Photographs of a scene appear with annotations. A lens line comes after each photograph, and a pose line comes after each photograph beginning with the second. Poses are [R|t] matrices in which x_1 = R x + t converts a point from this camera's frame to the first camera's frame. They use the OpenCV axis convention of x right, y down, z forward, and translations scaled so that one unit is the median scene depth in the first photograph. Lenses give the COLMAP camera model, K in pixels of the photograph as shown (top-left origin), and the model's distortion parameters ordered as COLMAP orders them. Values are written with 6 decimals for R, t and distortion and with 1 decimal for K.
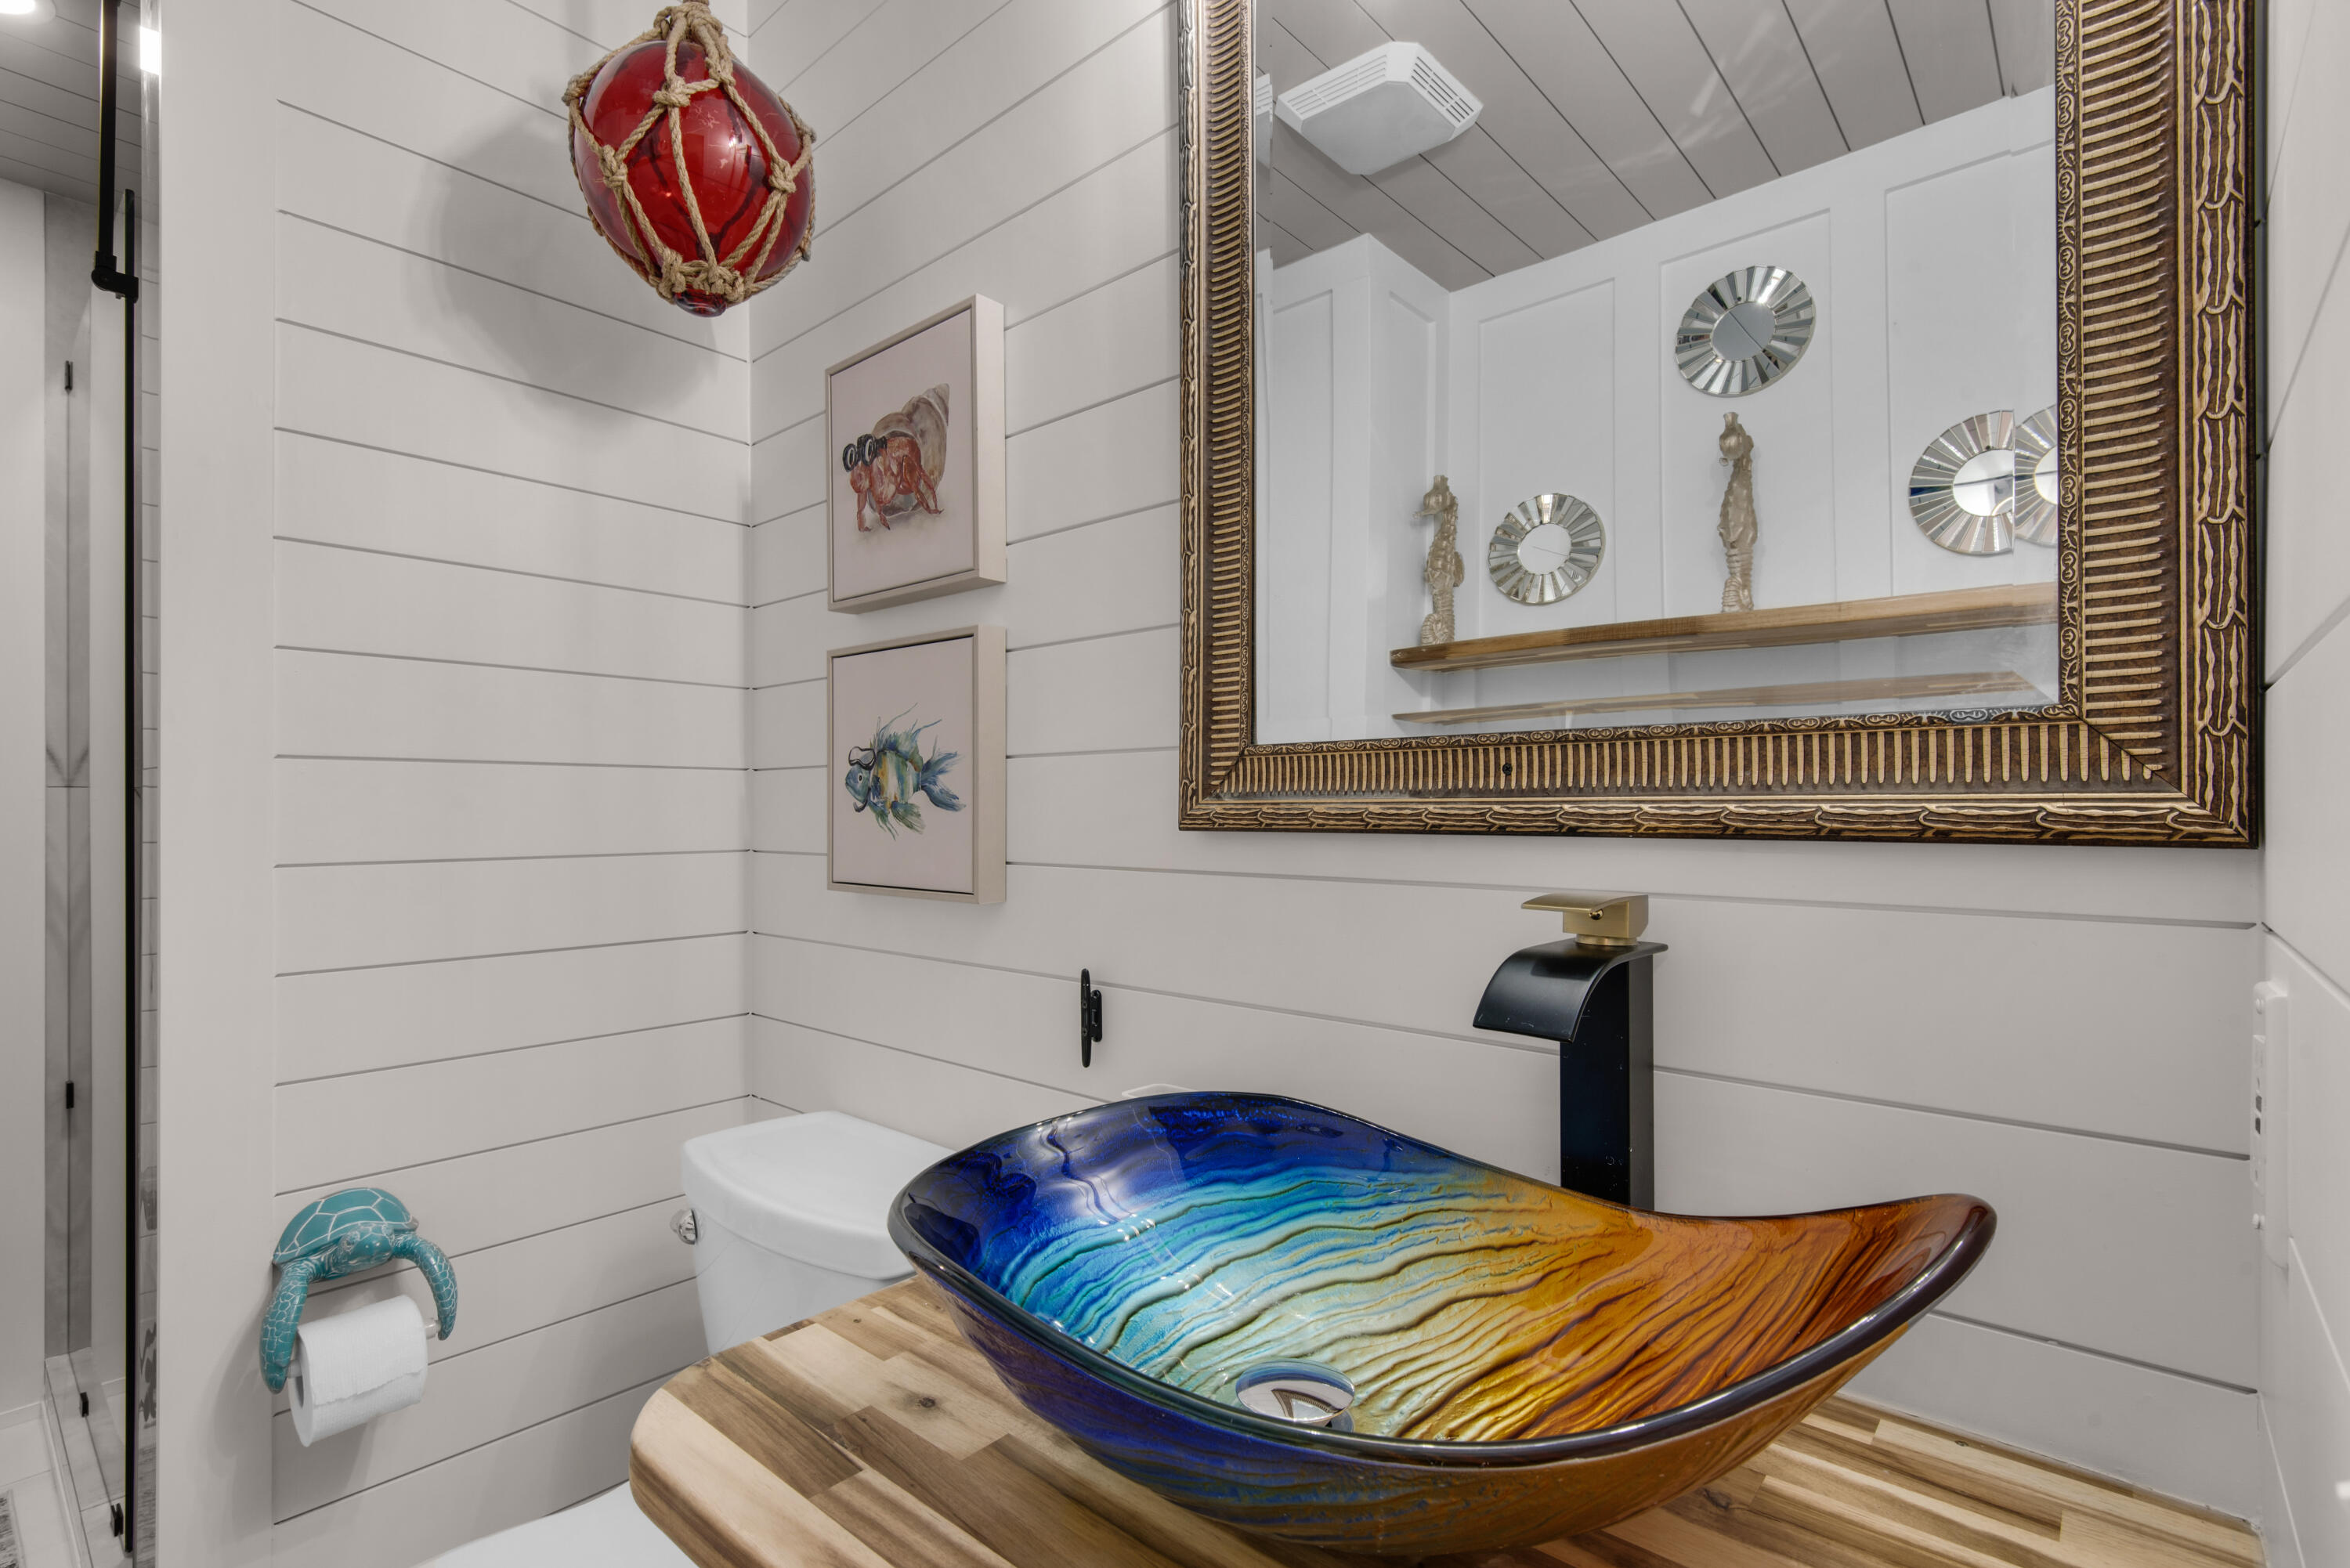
lens RADIAL K [[1064.8, 0, 1176.9], [0, 1064.8, 833.2], [0, 0, 1]] dist [0.025746, -0.014990]
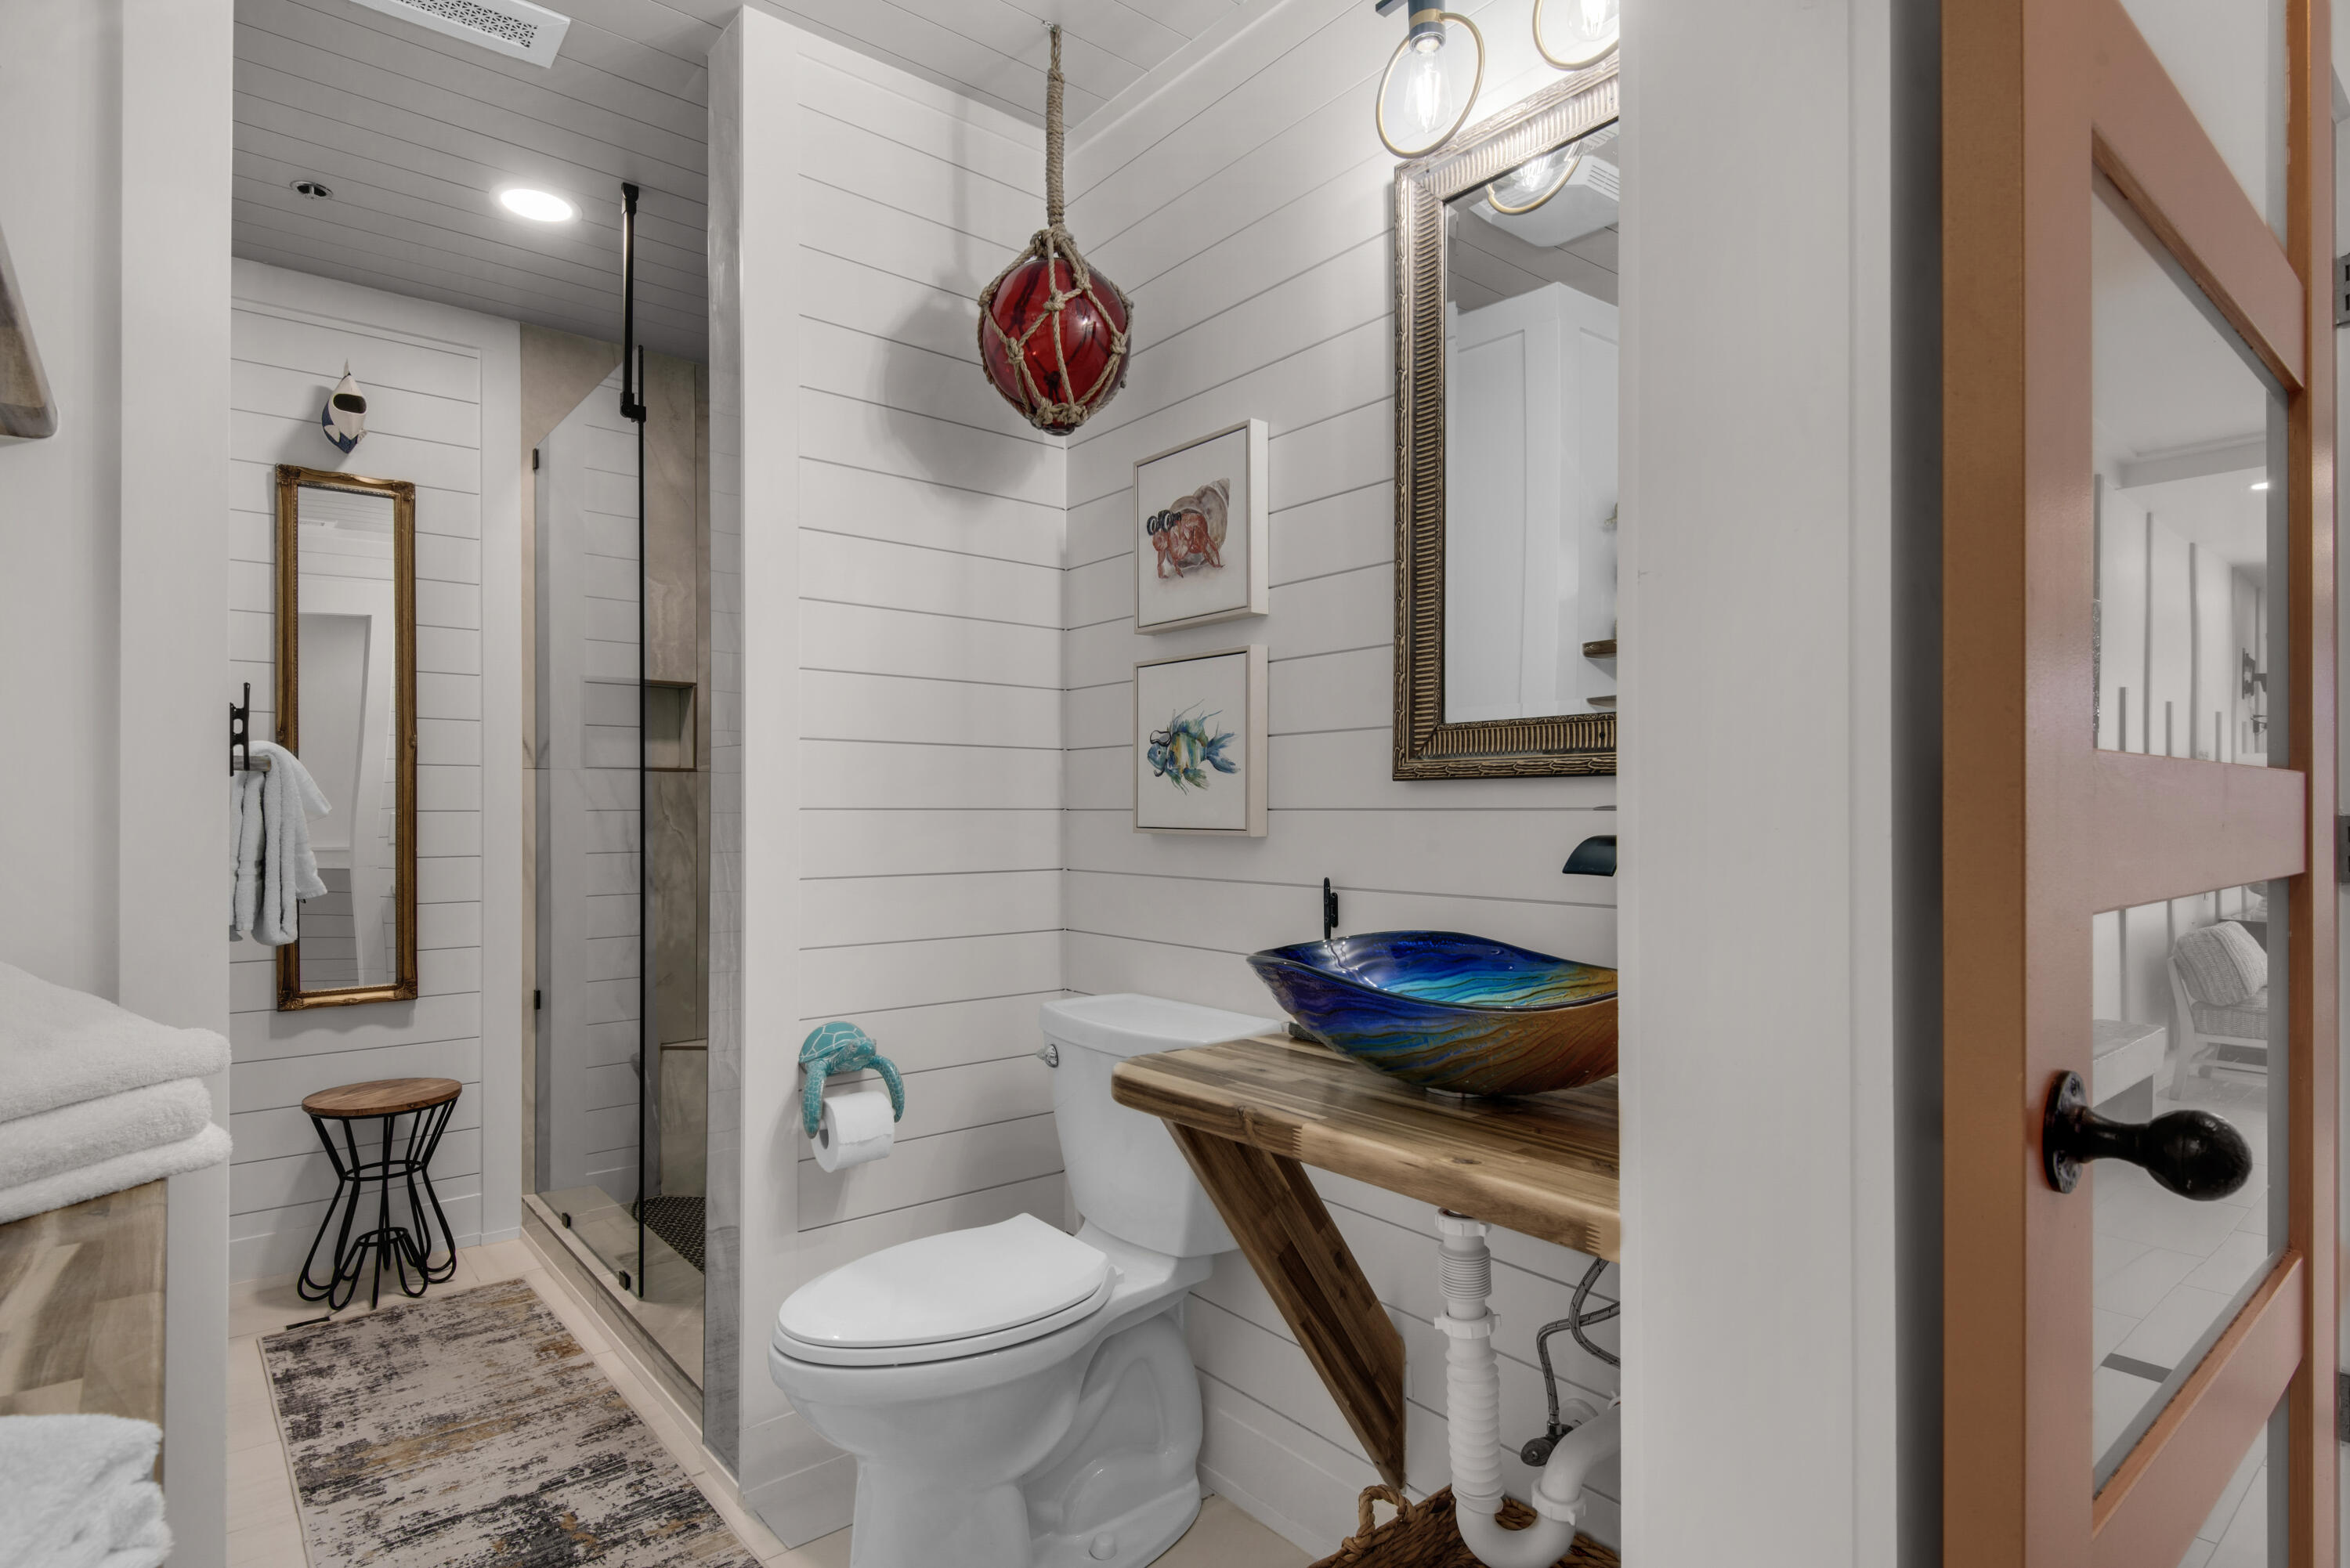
lens RADIAL K [[1190.3, 0, 1166.4], [0, 1190.3, 805.9], [0, 0, 1]] dist [0.037032, -0.024255]
pose [[0.985641, 0.003302, -0.168821, -0.024037], [-0.008136, 0.999576, -0.027951, 0.069029], [0.168657, 0.028924, 0.985250, -0.600382]]
